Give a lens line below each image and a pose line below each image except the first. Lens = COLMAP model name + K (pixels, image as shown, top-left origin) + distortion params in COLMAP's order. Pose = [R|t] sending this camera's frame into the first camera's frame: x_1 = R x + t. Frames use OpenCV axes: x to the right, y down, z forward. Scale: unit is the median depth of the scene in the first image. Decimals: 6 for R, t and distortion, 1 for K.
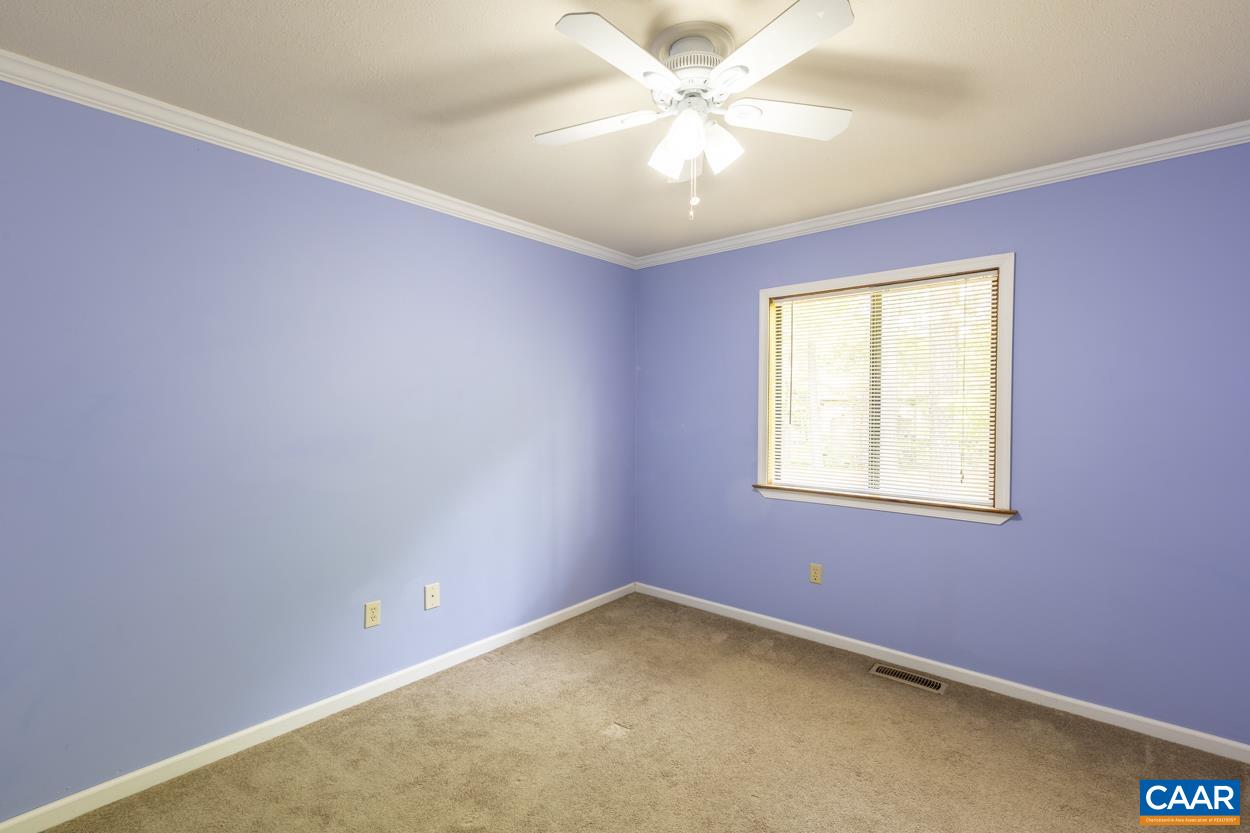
lens RADIAL K [[529.6, 0, 625.3], [0, 529.6, 422.9], [0, 0, 1]] dist [0.001774, 0.000166]
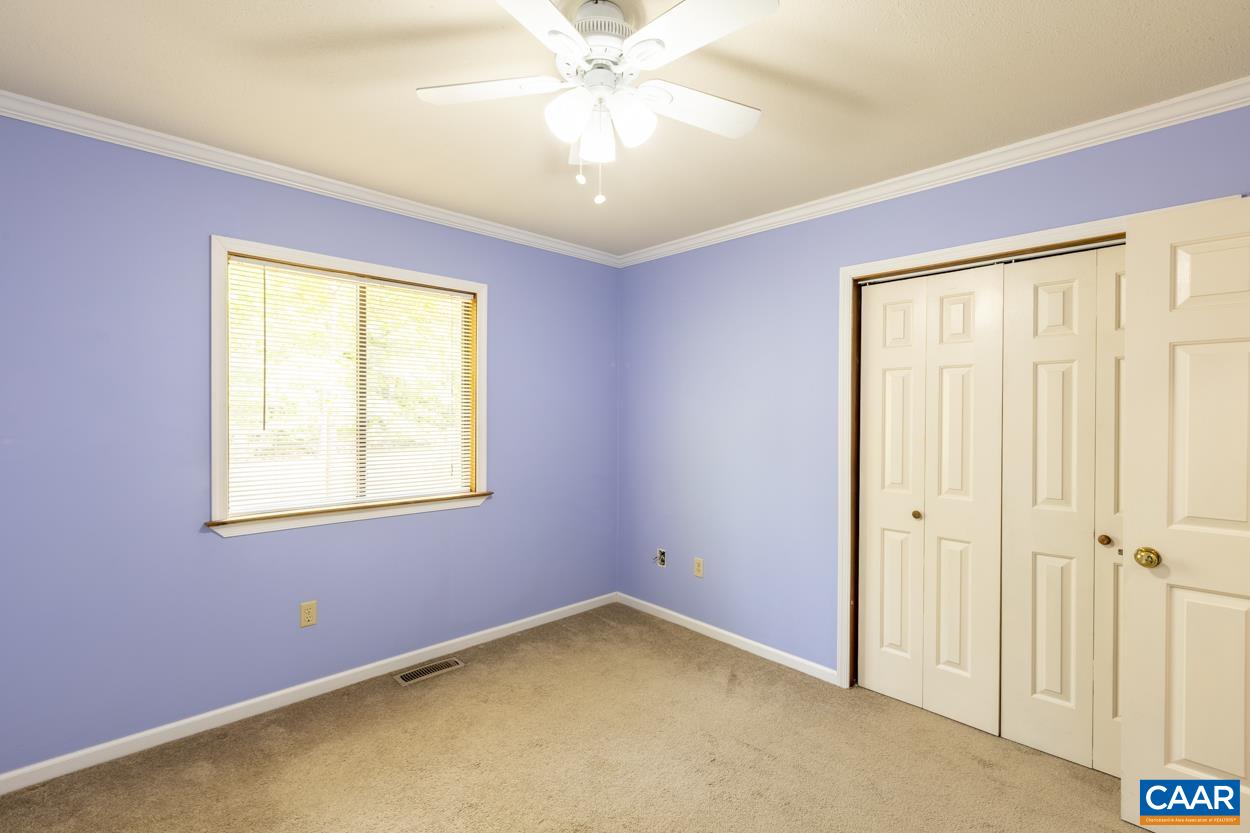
lens RADIAL K [[555.7, 0, 626.2], [0, 555.7, 415.5], [0, 0, 1]] dist [0.001389, -0.000092]
pose [[0.118414, -0.016606, 0.992825, -0.474686], [0.012430, 0.999807, 0.015241, -0.027585], [-0.992887, 0.010536, 0.118597, 0.470100]]
